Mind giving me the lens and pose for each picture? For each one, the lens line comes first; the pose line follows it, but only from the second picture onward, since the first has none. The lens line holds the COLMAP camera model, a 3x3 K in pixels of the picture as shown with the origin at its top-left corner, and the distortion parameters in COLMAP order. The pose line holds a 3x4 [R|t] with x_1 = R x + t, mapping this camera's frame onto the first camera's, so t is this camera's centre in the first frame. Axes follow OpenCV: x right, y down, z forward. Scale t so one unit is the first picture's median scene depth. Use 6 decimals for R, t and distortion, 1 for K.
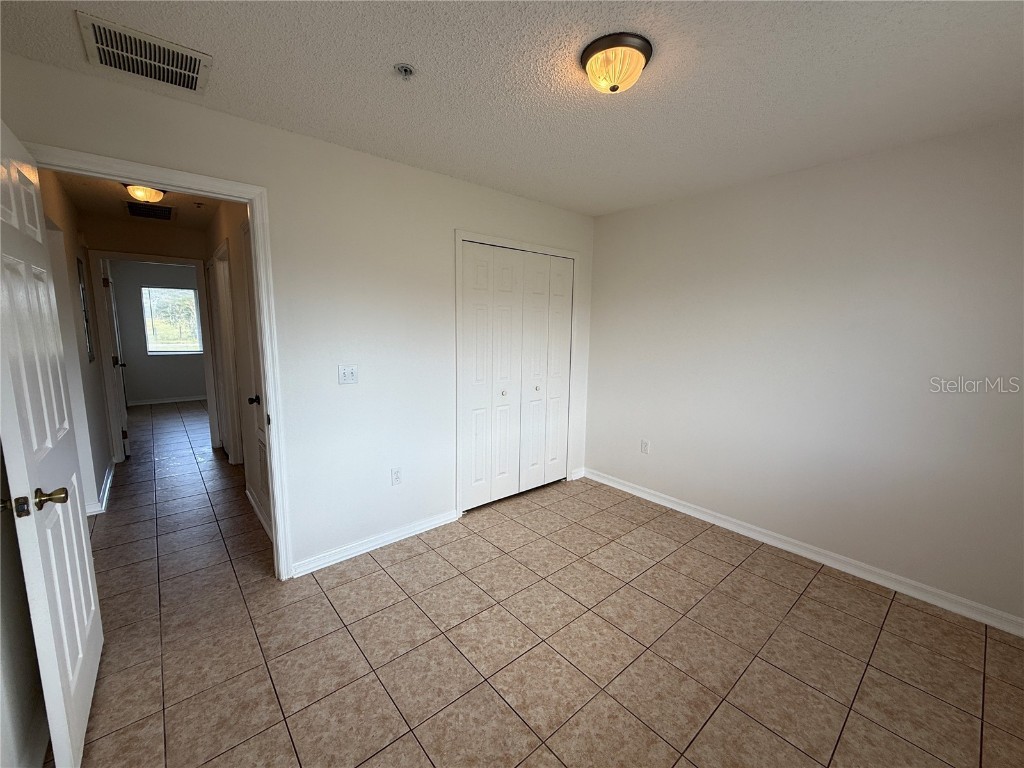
lens RADIAL K [[417.0, 0, 515.0], [0, 417.0, 382.9], [0, 0, 1]] dist [0.000935, 0.000496]
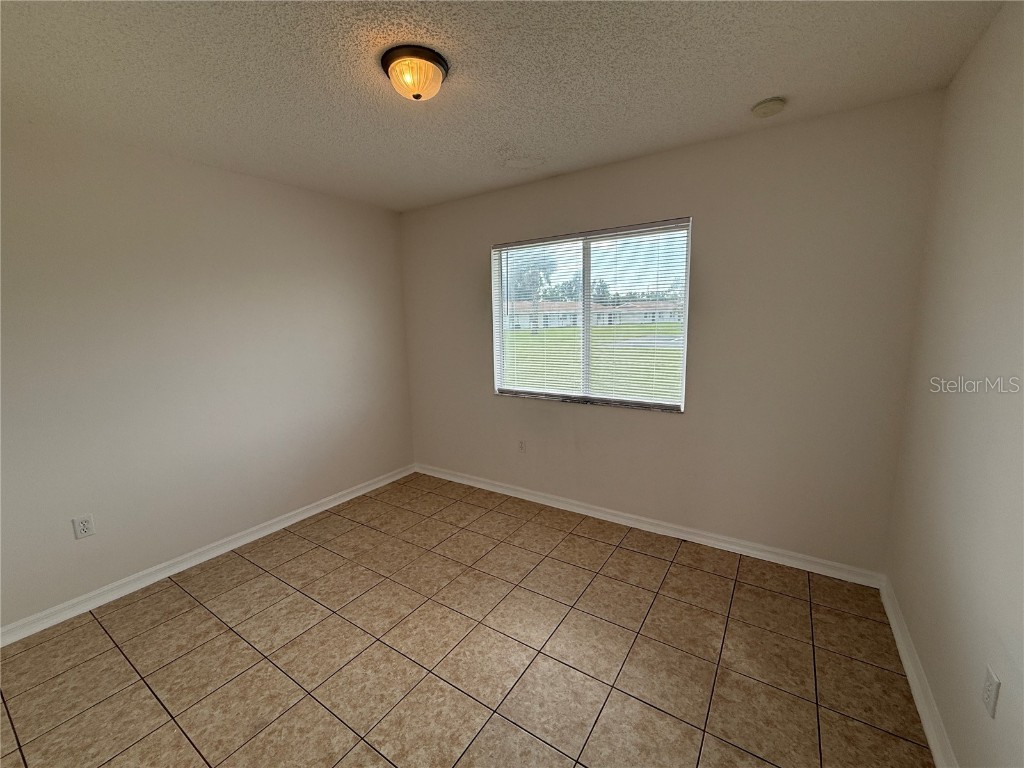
lens RADIAL K [[417.0, 0, 513.9], [0, 417.0, 379.9], [0, 0, 1]] dist [0.000935, 0.000496]
pose [[-0.272853, -0.149290, 0.950402, -0.624147], [0.155195, 0.968118, 0.196628, -0.118278], [-0.949456, 0.201148, -0.240985, 0.771802]]
